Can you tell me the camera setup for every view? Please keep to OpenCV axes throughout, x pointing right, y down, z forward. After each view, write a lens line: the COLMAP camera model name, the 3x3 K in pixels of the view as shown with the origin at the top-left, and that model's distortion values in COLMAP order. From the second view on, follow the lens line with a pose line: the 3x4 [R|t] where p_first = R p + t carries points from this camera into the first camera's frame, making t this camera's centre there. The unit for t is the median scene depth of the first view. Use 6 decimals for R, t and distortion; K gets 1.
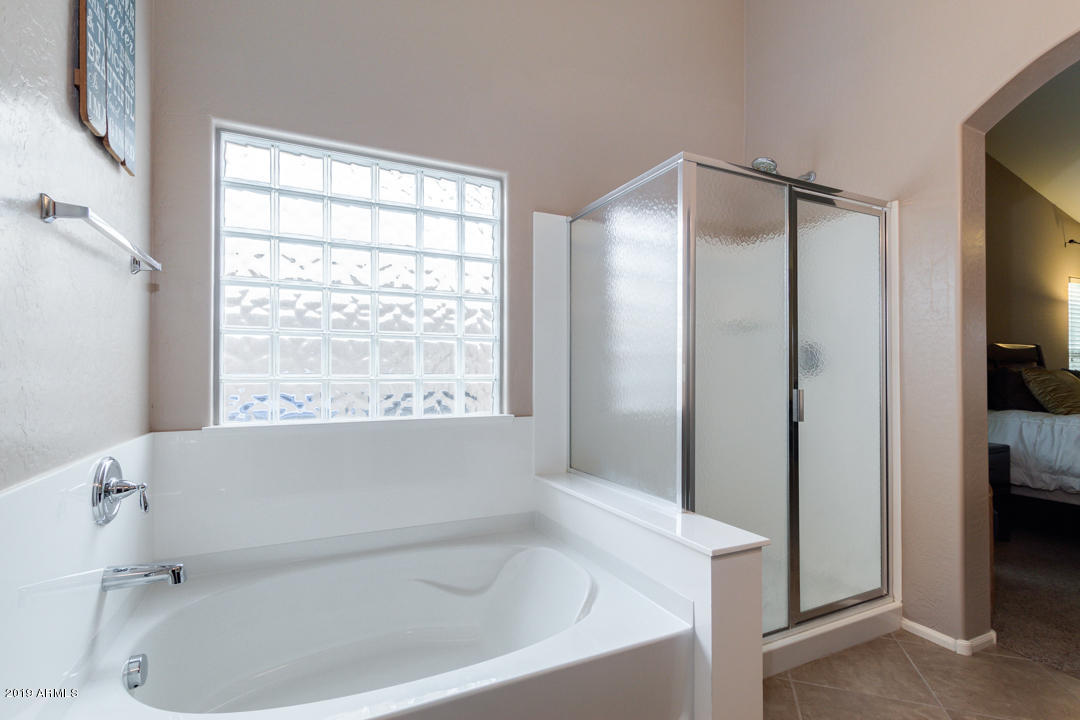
lens RADIAL K [[499.5, 0, 538.3], [0, 499.5, 362.3], [0, 0, 1]] dist [0.007403, -0.000949]
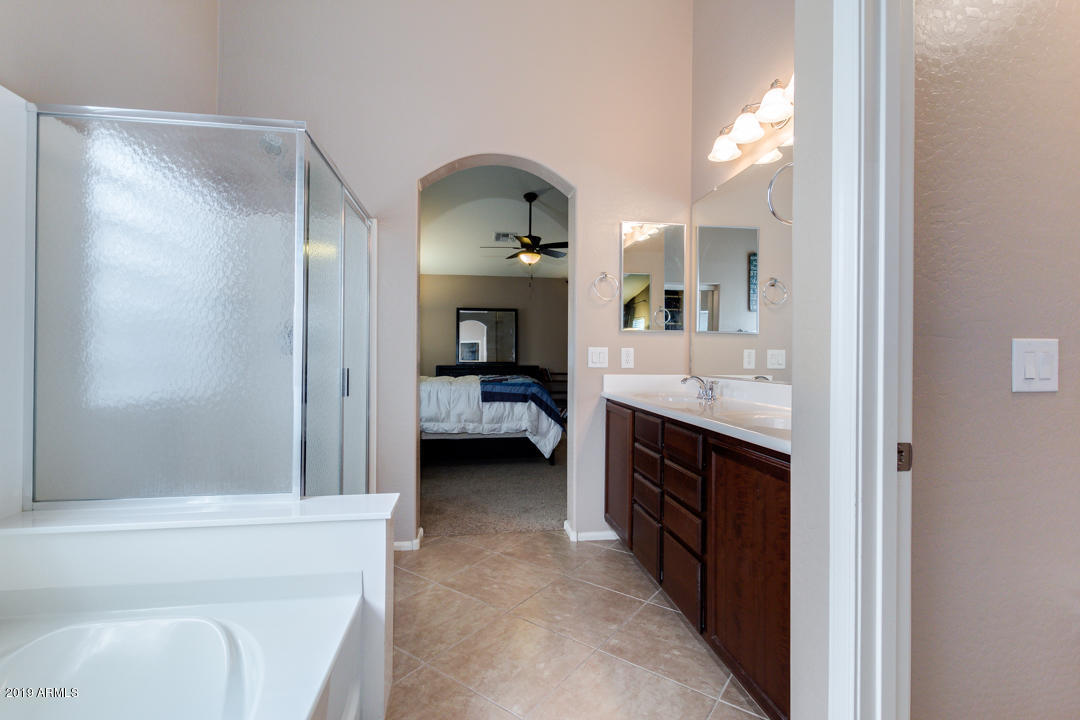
lens RADIAL K [[499.6, 0, 540.8], [0, 499.6, 353.3], [0, 0, 1]] dist [-0.001609, -0.000263]
pose [[0.305593, 0.004243, 0.952153, -0.343185], [-0.022897, 0.999734, 0.002894, 0.004725], [-0.951887, -0.022686, 0.305609, 0.195200]]
